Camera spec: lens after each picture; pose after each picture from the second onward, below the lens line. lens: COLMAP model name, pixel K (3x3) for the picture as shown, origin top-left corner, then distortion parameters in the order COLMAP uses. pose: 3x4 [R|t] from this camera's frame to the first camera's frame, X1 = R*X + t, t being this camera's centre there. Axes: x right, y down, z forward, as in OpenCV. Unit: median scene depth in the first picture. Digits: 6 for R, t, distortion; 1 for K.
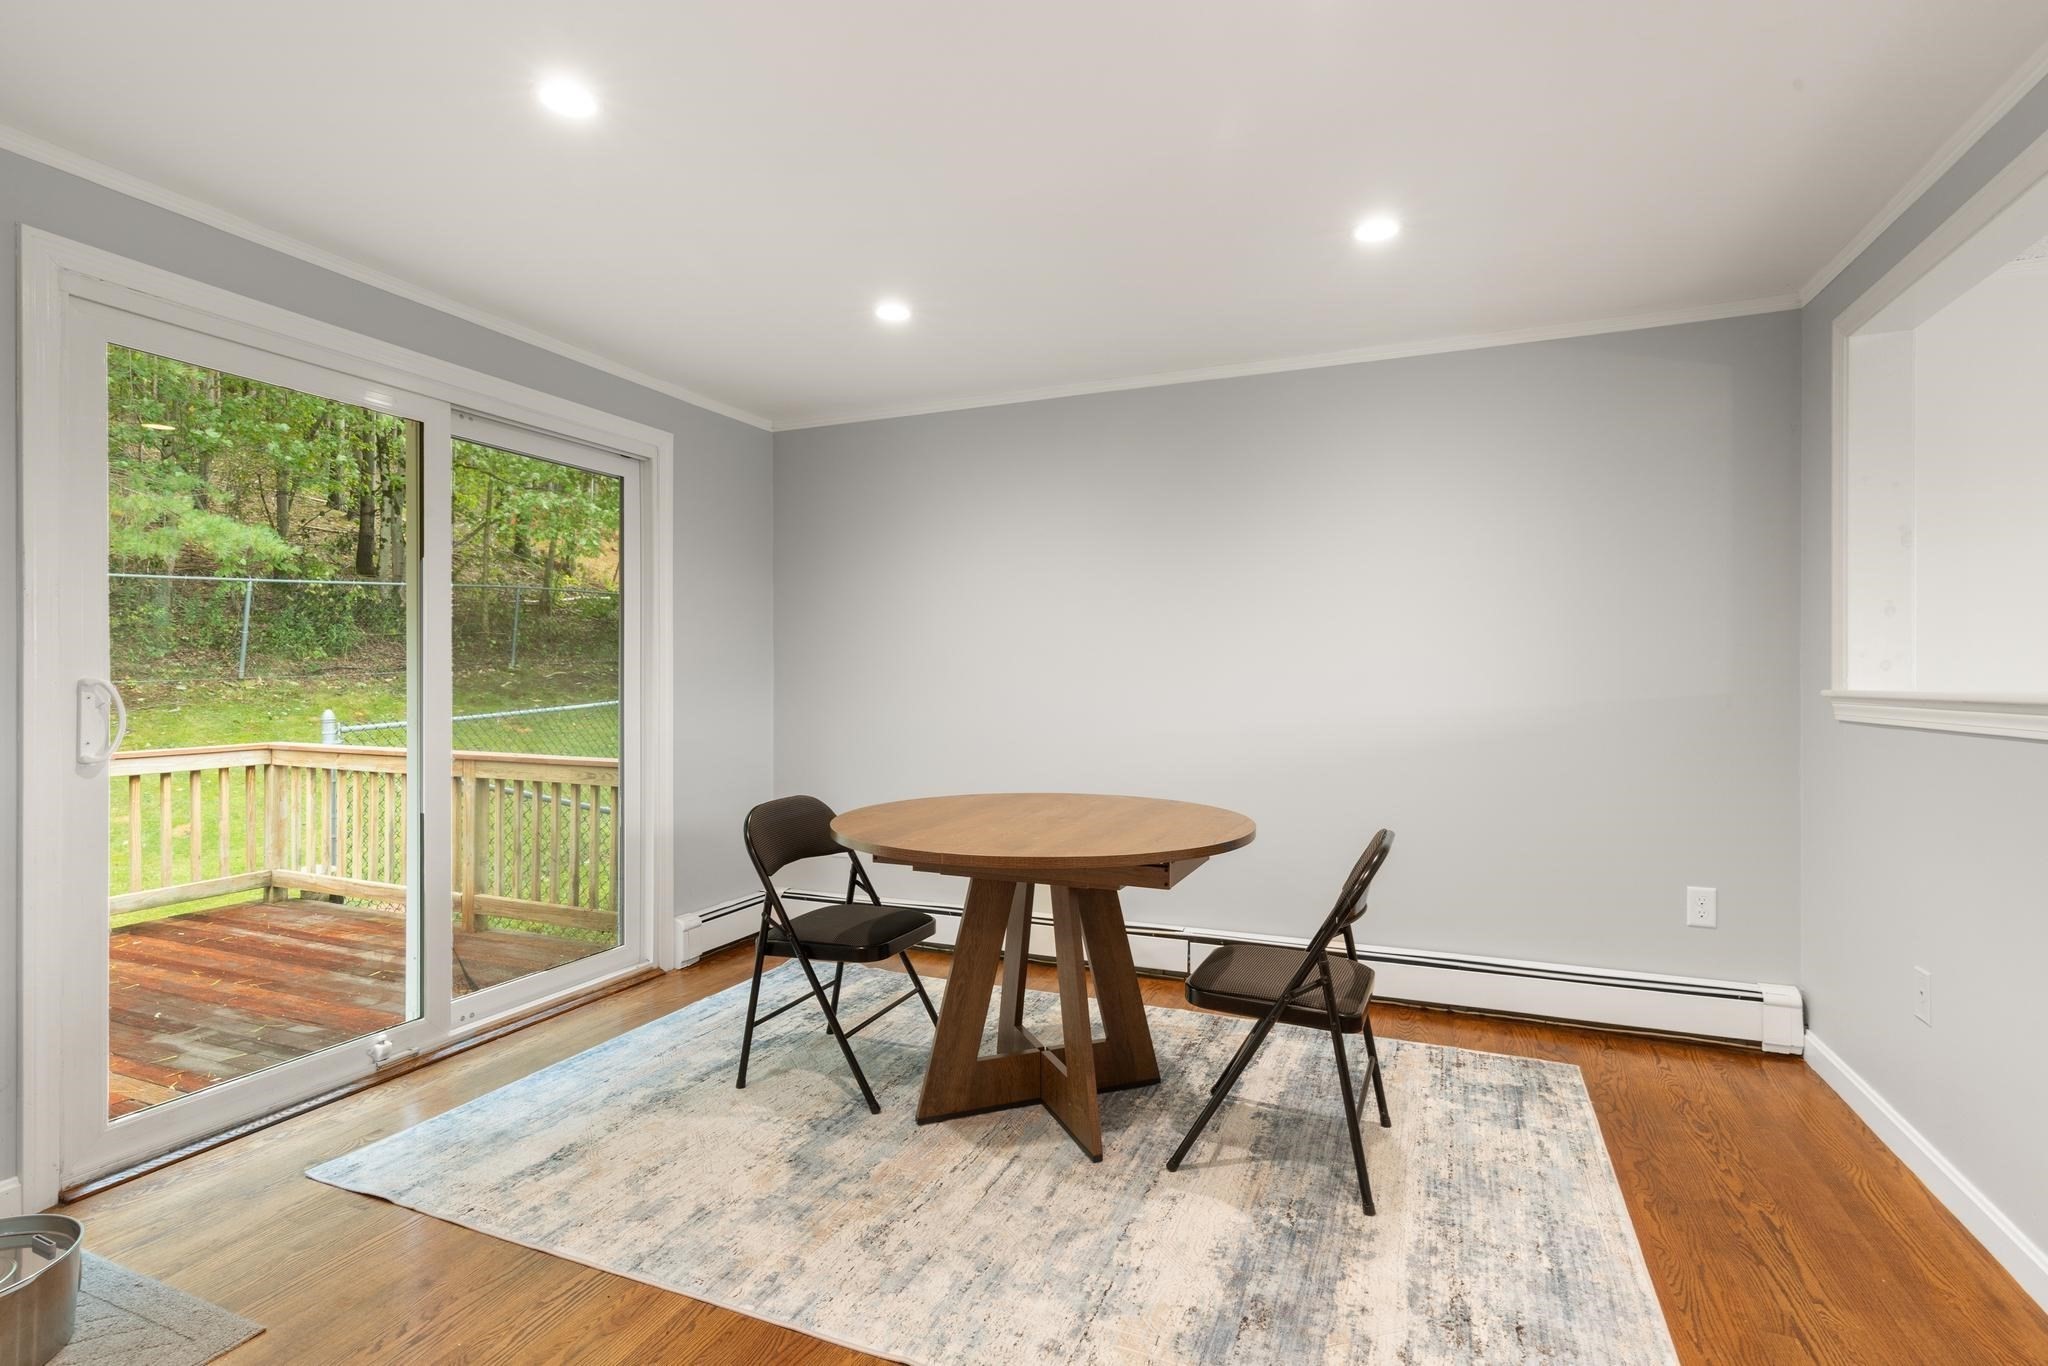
lens RADIAL K [[978.7, 0, 1023.7], [0, 978.7, 675.1], [0, 0, 1]] dist [0.010304, -0.000193]
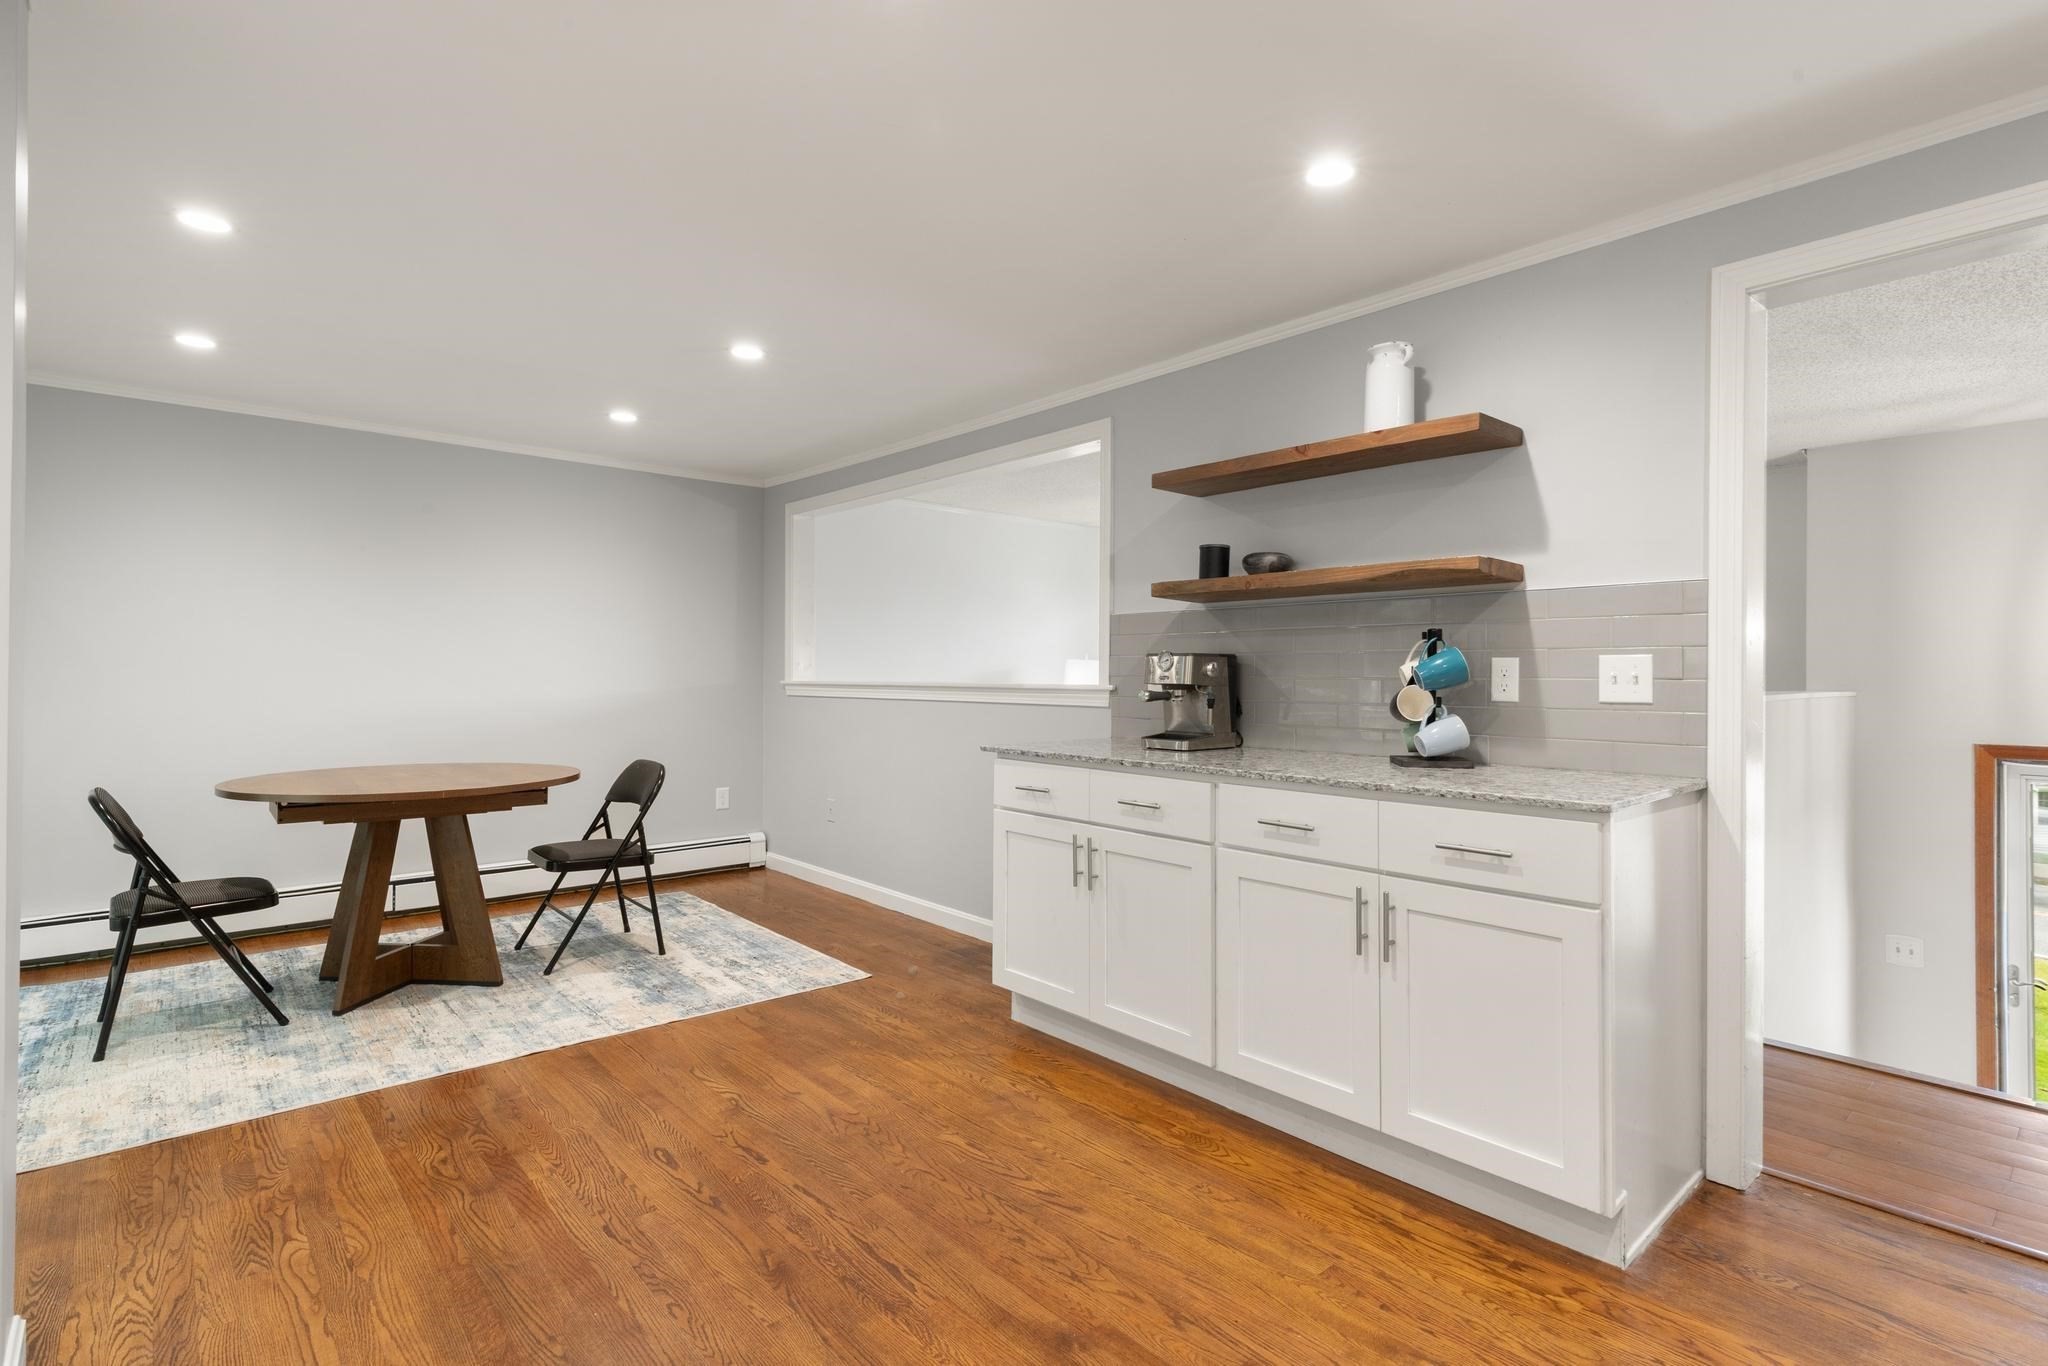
lens RADIAL K [[973.7, 0, 1041.7], [0, 973.7, 670.6], [0, 0, 1]] dist [0.004973, -0.000143]
pose [[0.428660, 0.005027, 0.903452, -0.821095], [-0.006244, 0.999977, -0.002602, -0.004835], [-0.903444, -0.004526, 0.428682, -0.376017]]
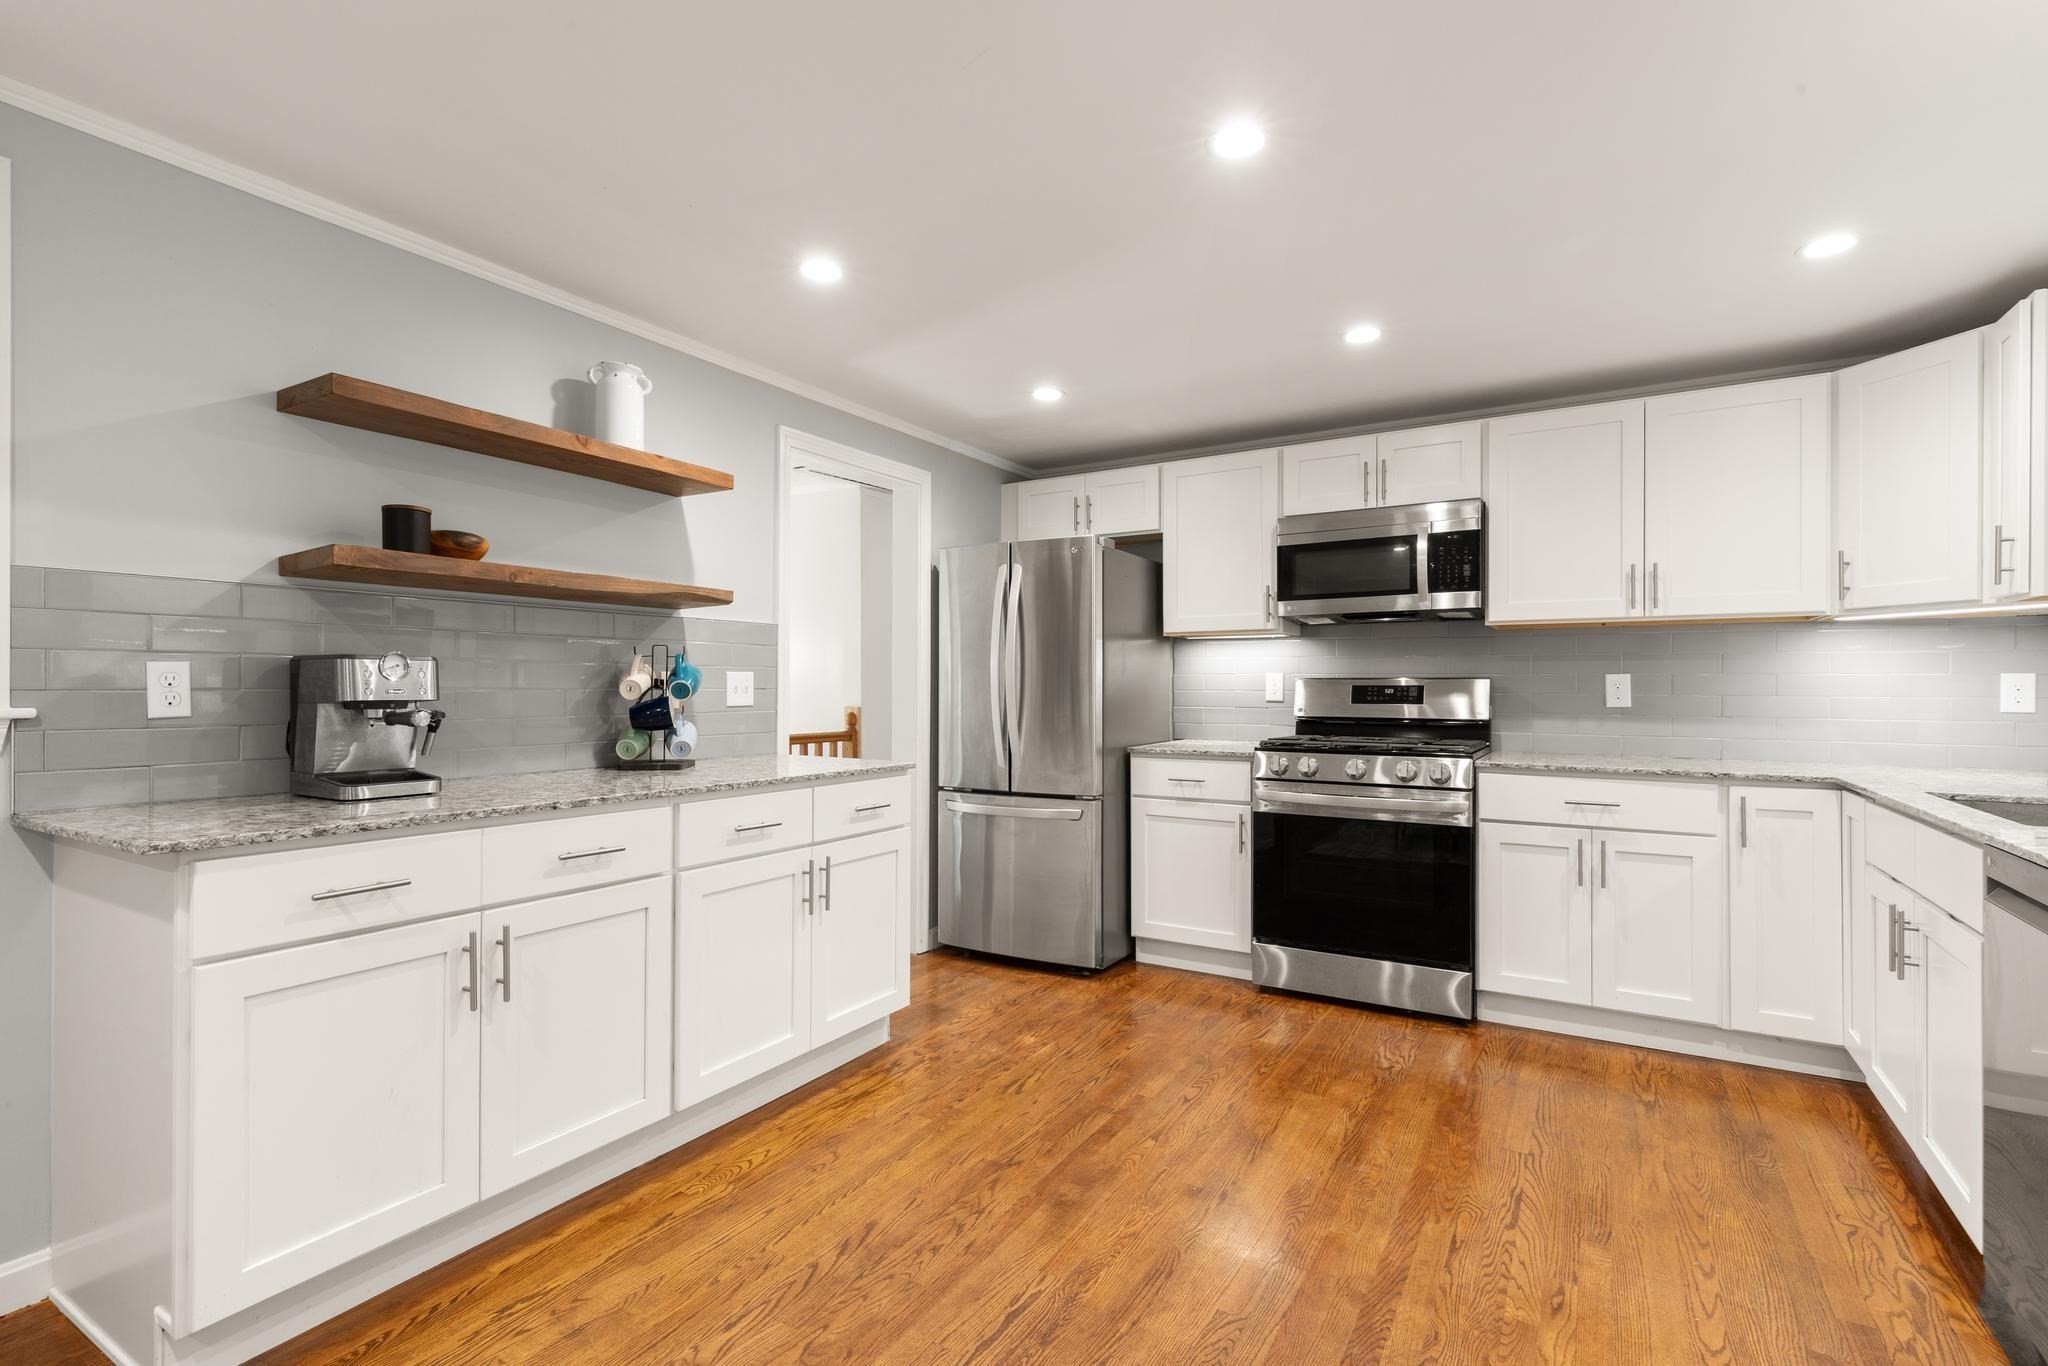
lens RADIAL K [[956.3, 0, 1015.6], [0, 956.3, 688.4], [0, 0, 1]] dist [0.002876, -0.000669]
pose [[-0.987729, -0.002558, 0.156154, -0.332101], [-0.002726, 0.999996, -0.000858, -0.003407], [-0.156151, -0.001273, -0.987732, 0.669163]]
